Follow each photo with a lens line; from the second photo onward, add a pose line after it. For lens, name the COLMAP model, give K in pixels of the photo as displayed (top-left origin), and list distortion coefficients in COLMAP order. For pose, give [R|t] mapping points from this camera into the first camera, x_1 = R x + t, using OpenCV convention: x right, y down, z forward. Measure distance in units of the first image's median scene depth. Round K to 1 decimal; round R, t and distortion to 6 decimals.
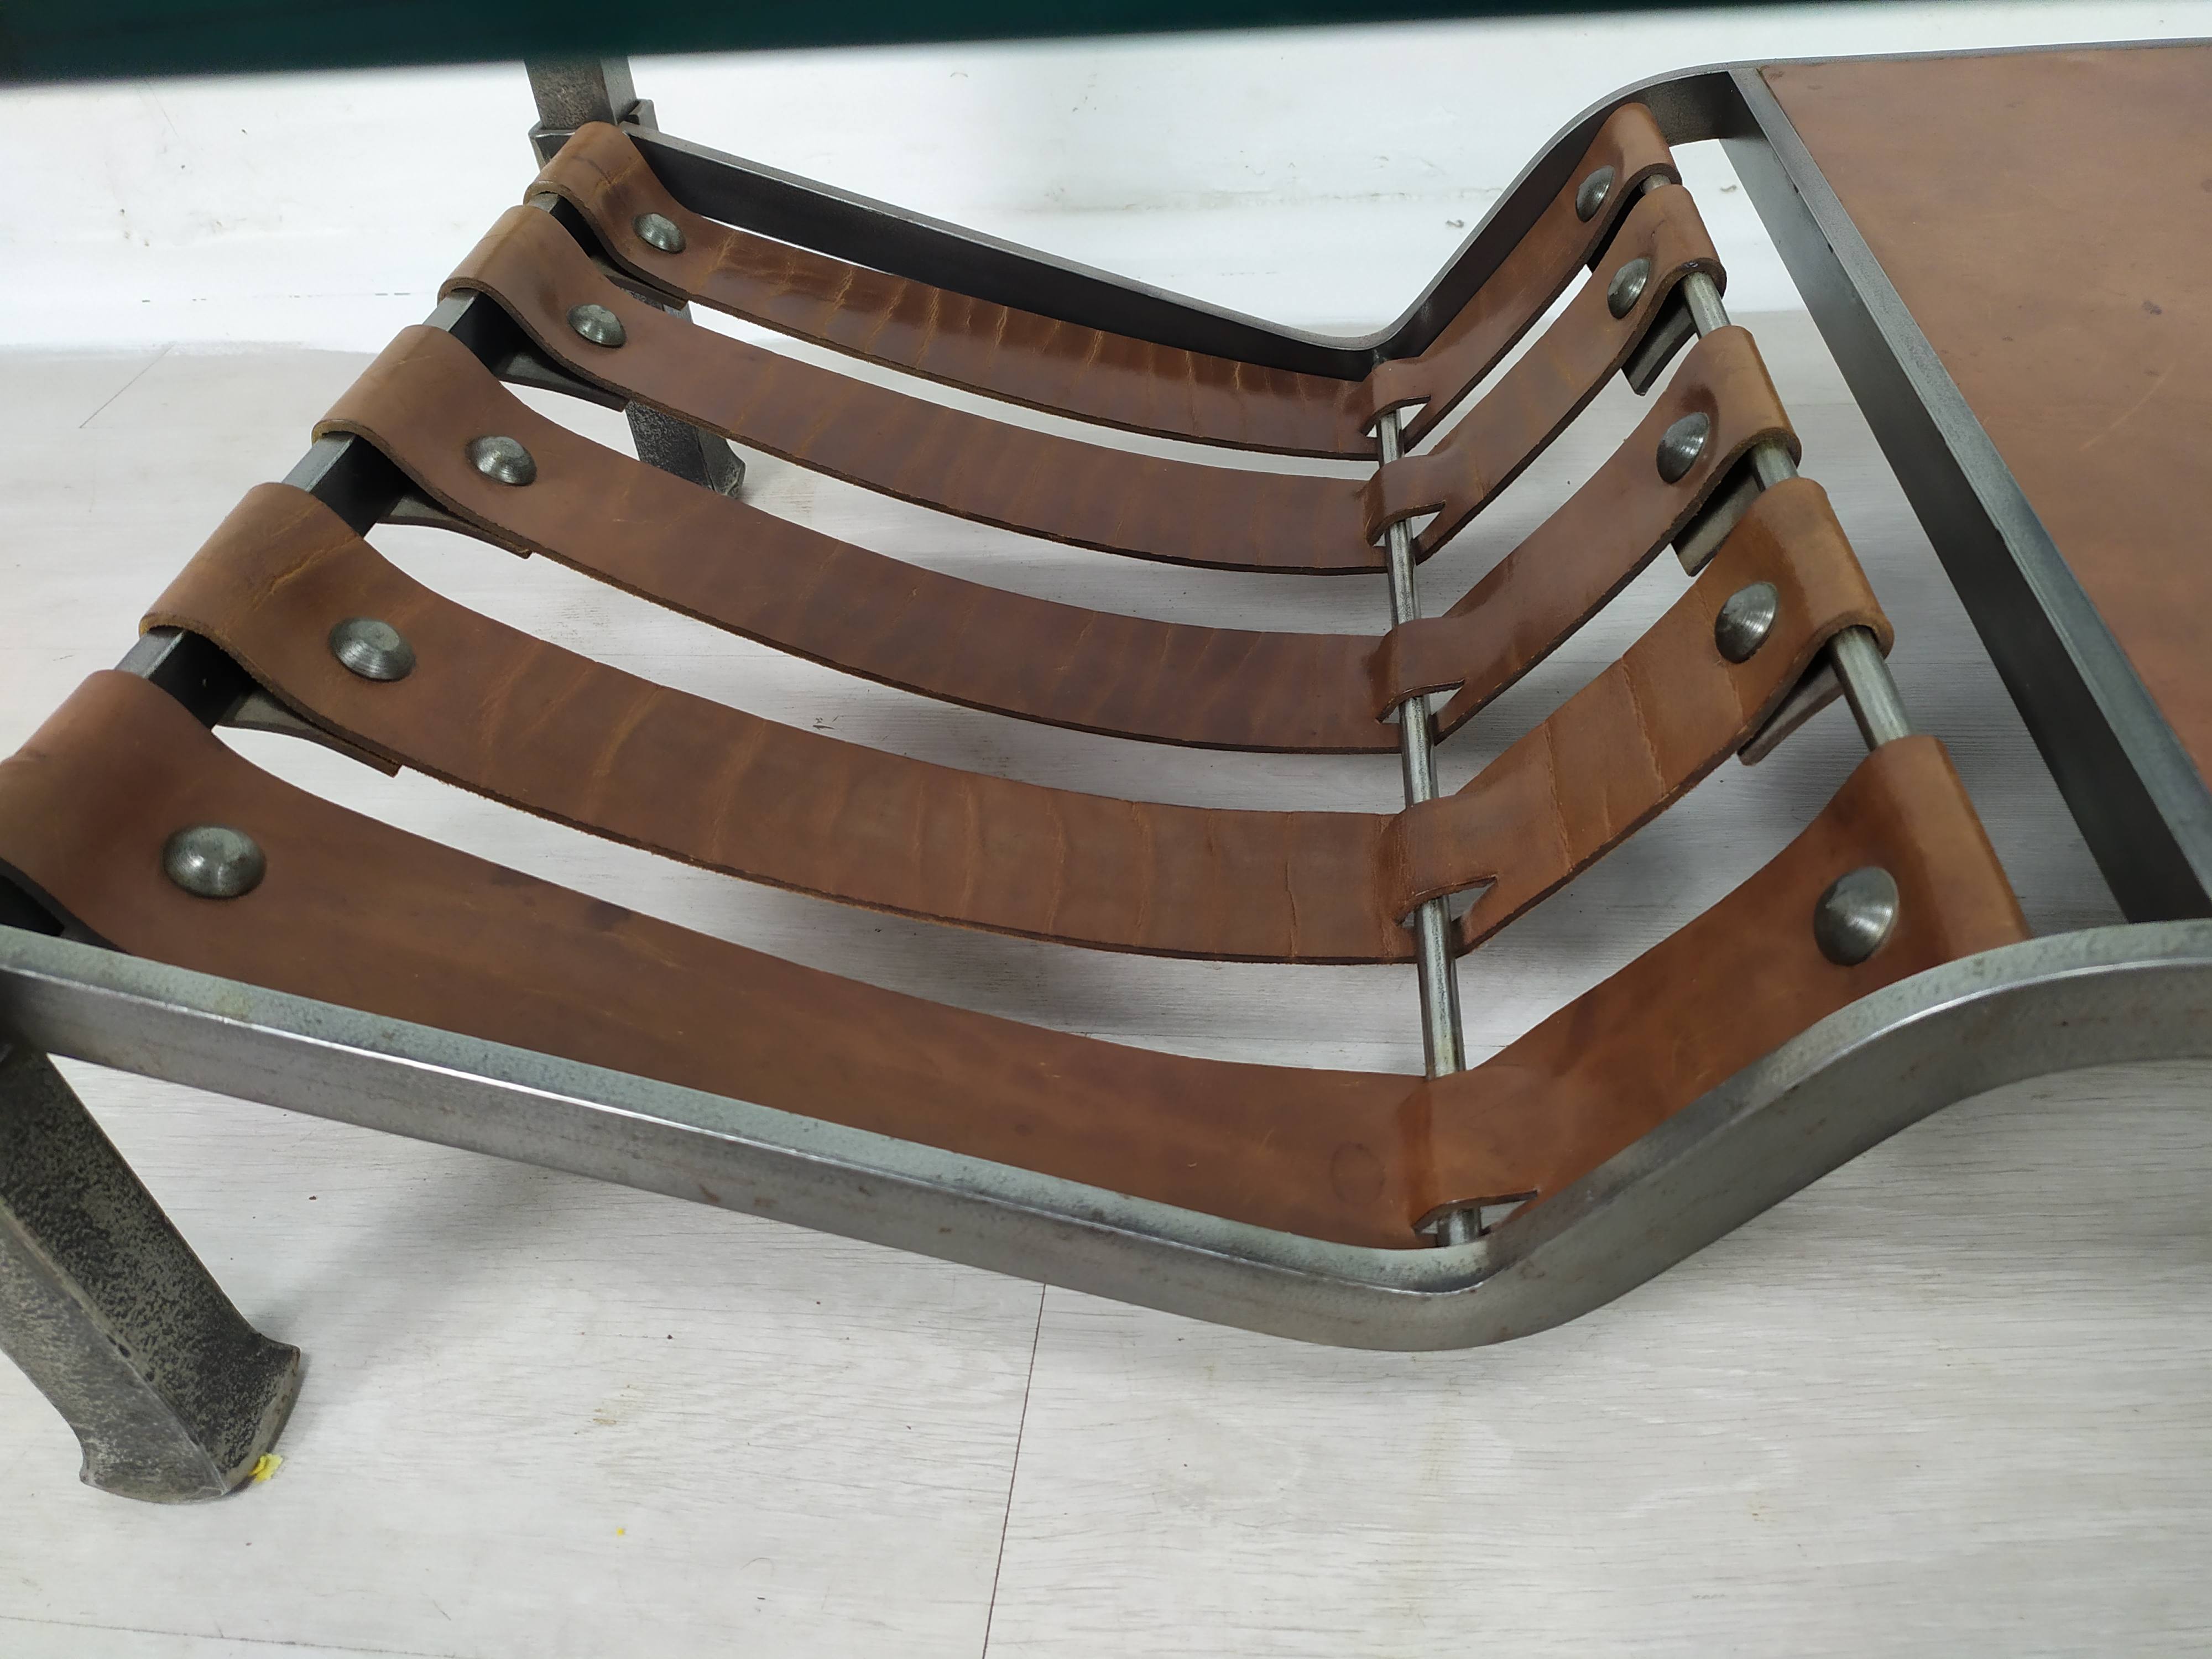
lens RADIAL K [[1663.5, 0, 1081.5], [0, 1663.5, 804.1], [0, 0, 1]] dist [0.031566, -0.010652]
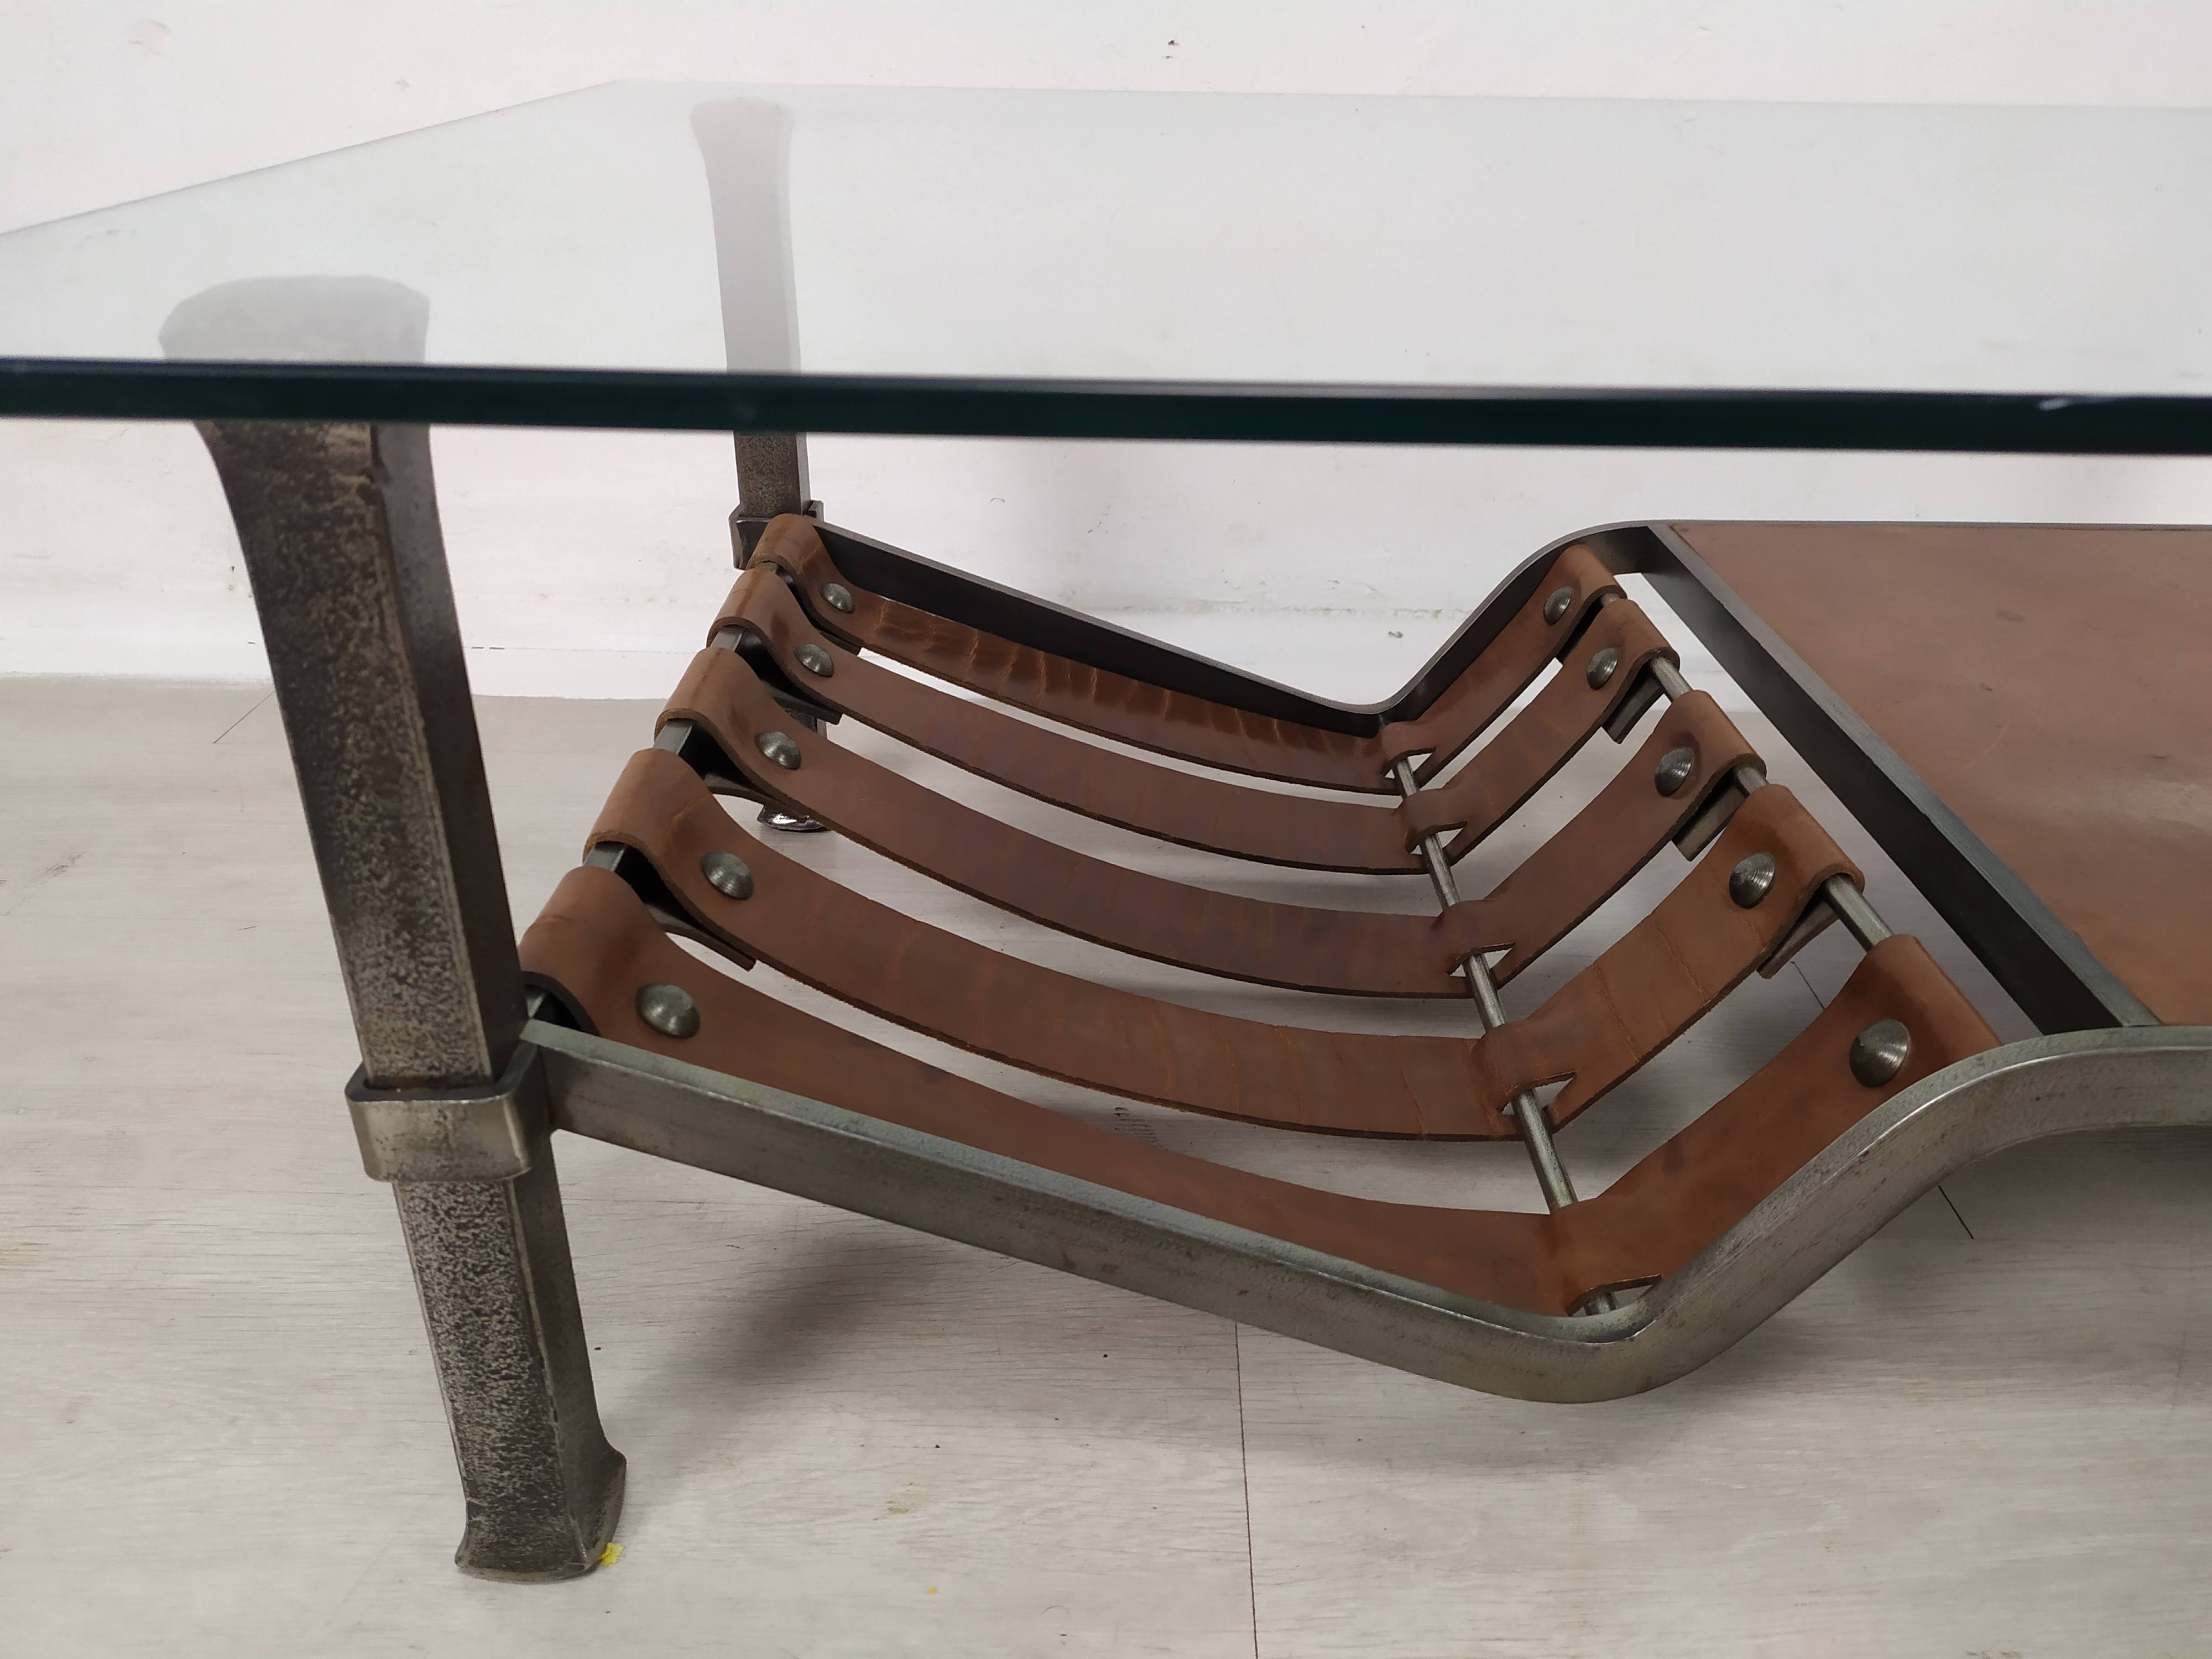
lens RADIAL K [[1675.4, 0, 1074.0], [0, 1675.4, 811.3], [0, 0, 1]] dist [0.043457, -0.026315]
pose [[0.992345, 0.039098, 0.117143, -0.320527], [-0.010032, 0.970946, -0.239087, 0.170357], [-0.123087, 0.236082, 0.963906, -0.298192]]
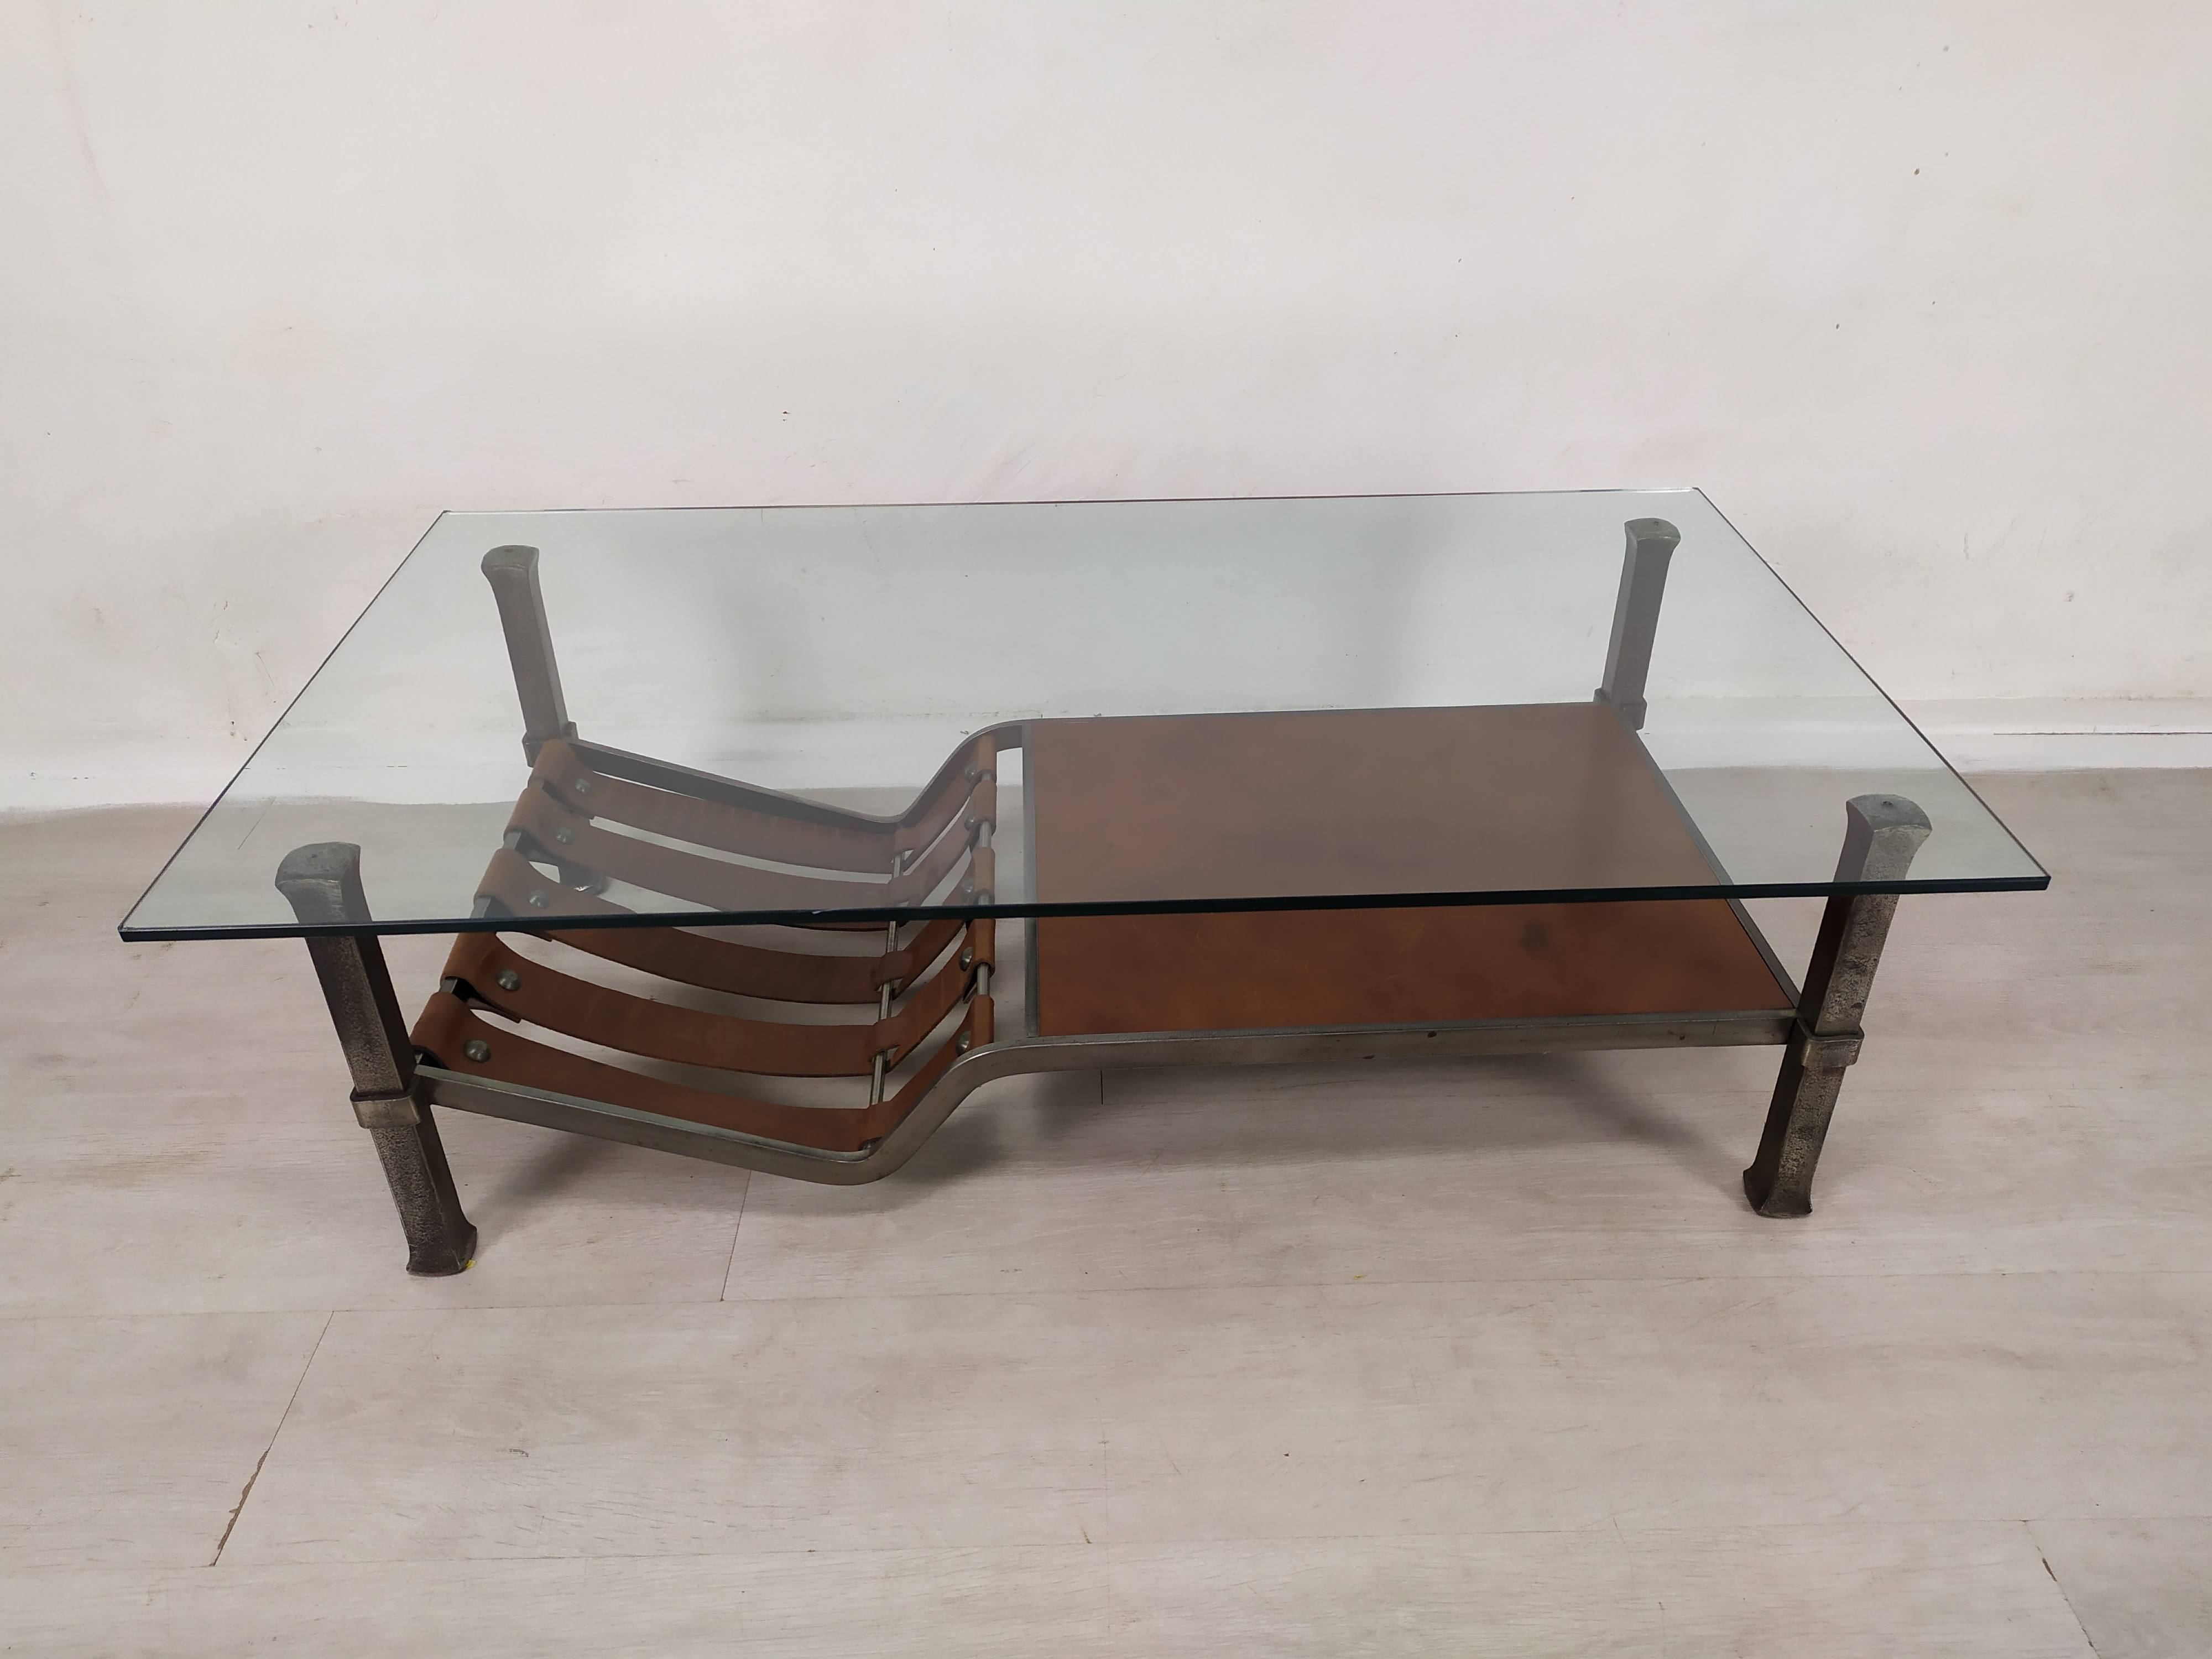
lens RADIAL K [[1663.5, 0, 1081.5], [0, 1663.5, 804.1], [0, 0, 1]] dist [0.031566, -0.010652]
pose [[0.987714, -0.015395, 0.155513, 0.119092], [0.037621, 0.989294, -0.141002, 0.054615], [-0.151678, 0.145120, 0.977719, -2.093416]]
